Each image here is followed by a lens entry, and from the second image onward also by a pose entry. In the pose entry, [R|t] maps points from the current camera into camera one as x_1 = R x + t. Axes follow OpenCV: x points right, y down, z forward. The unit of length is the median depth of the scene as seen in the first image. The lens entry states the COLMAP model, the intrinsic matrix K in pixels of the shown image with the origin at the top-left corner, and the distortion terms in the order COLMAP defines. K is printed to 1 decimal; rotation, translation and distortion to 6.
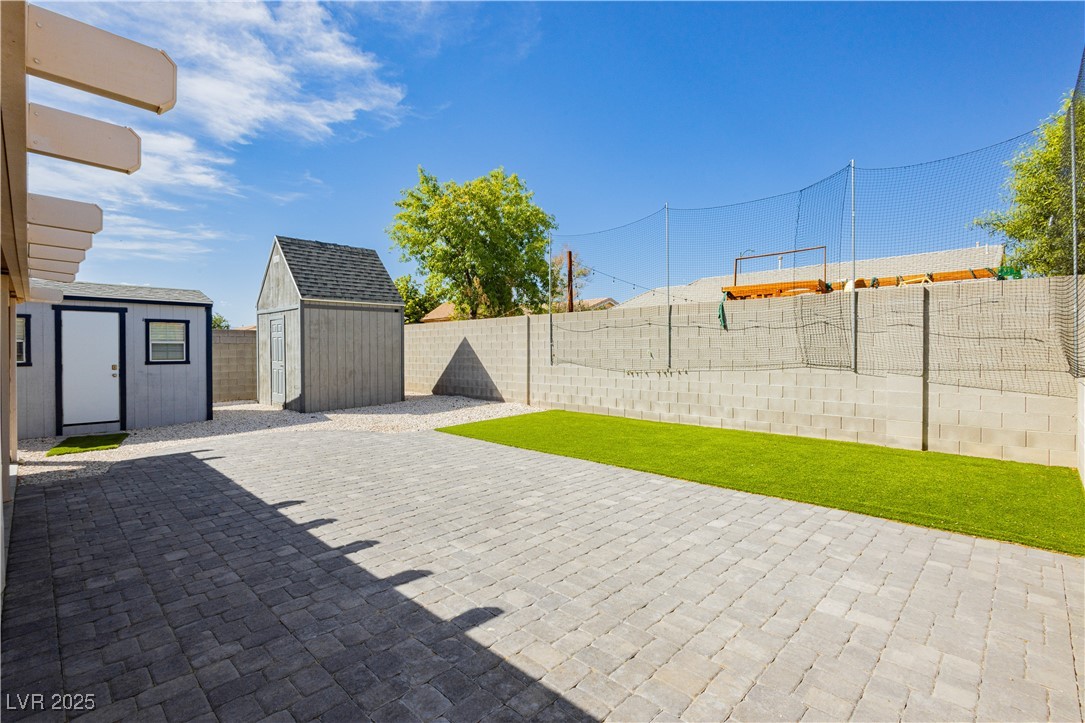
lens RADIAL K [[510.9, 0, 523.3], [0, 510.9, 354.3], [0, 0, 1]] dist [0.004115, 0.000550]
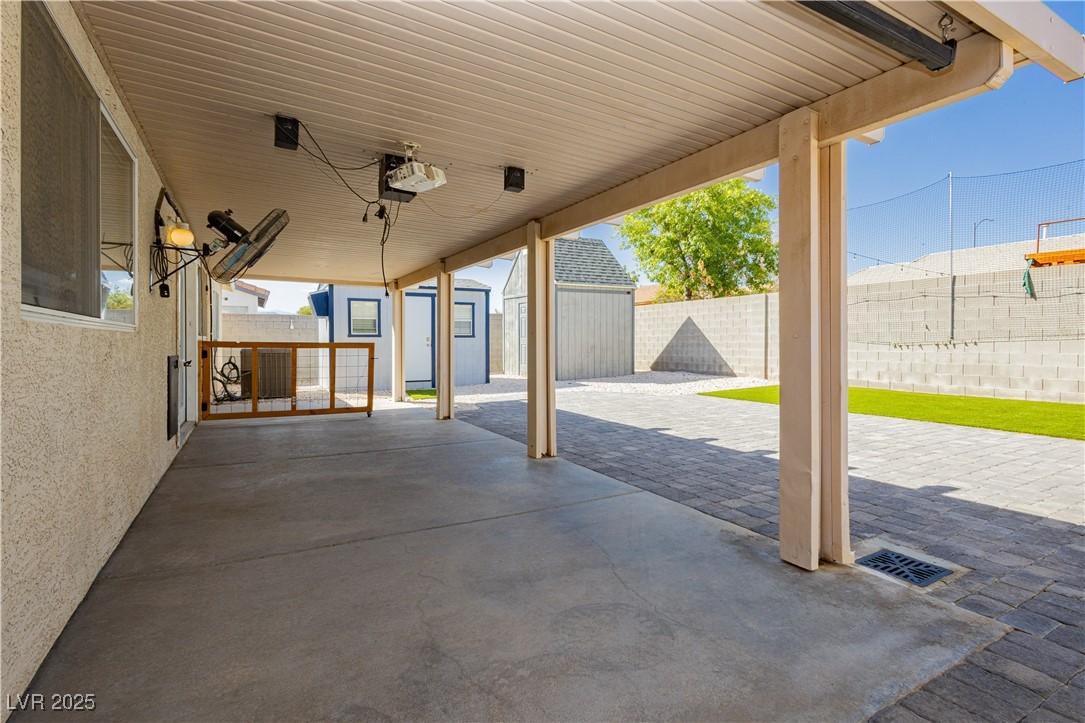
lens RADIAL K [[506.5, 0, 510.8], [0, 506.5, 346.9], [0, 0, 1]] dist [0.002153, 0.000494]
pose [[0.956194, 0.007183, -0.292647, -0.214117], [-0.006395, 0.999973, 0.003649, 0.038018], [0.292665, -0.001618, 0.956214, -0.164030]]
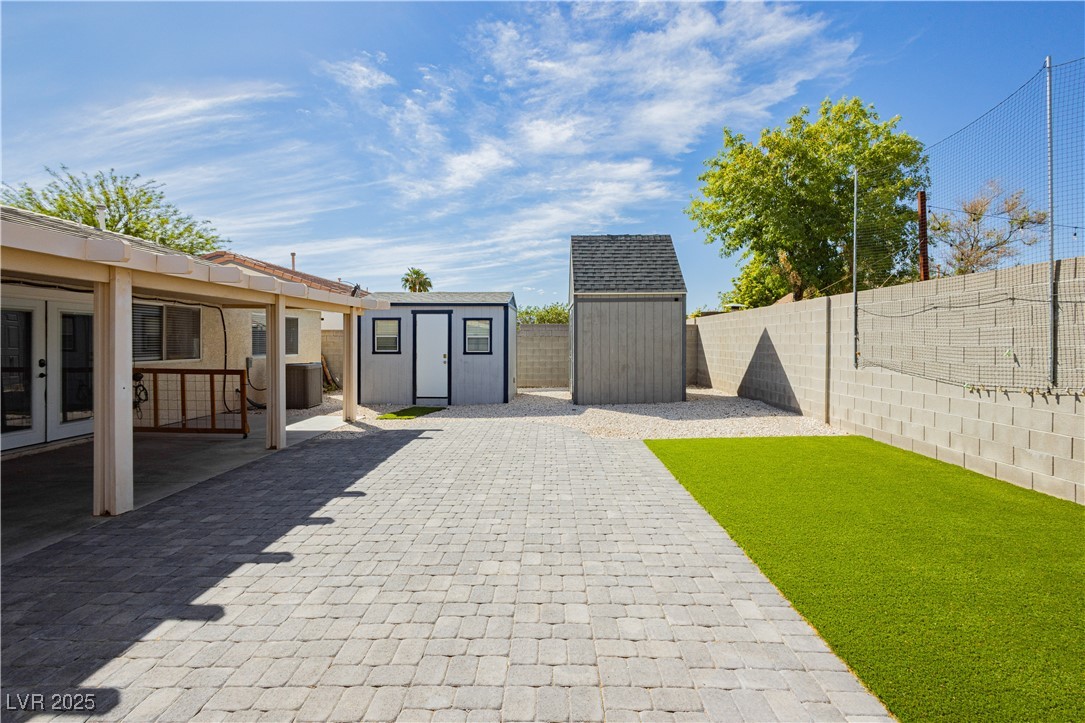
lens RADIAL K [[499.7, 0, 525.2], [0, 499.7, 342.1], [0, 0, 1]] dist [0.004317, -0.000032]
pose [[0.694711, 0.005059, -0.719271, 0.248897], [-0.007718, 0.999970, -0.000422, -0.010693], [0.719247, 0.005844, 0.694729, 0.256101]]
